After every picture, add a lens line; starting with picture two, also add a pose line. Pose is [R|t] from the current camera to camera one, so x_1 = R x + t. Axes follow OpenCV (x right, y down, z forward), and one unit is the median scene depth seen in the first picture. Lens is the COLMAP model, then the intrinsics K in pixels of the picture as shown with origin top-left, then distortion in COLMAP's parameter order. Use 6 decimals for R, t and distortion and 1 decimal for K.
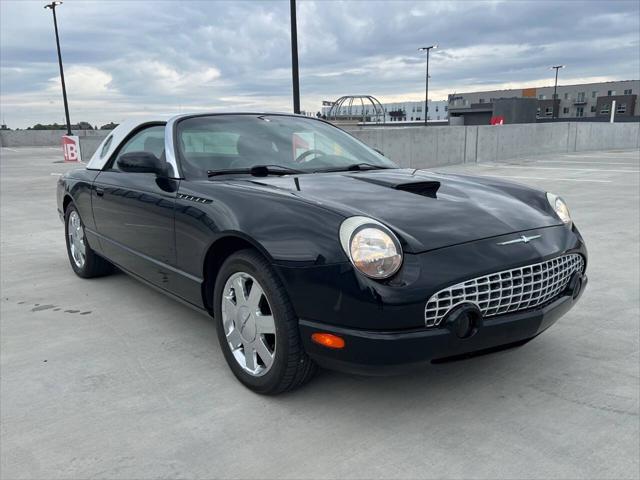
lens RADIAL K [[550.7, 0, 337.5], [0, 550.7, 241.1], [0, 0, 1]] dist [0.025864, 0.001324]
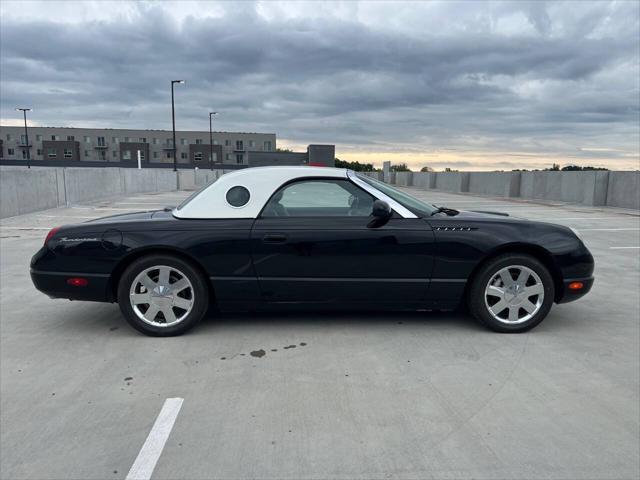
lens RADIAL K [[550.7, 0, 337.5], [0, 550.7, 241.1], [0, 0, 1]] dist [0.025864, 0.001324]
pose [[0.552273, -0.080945, 0.829724, -0.552507], [0.143669, 0.989625, 0.000917, -0.025256], [-0.821191, 0.118699, 0.558172, 0.141353]]
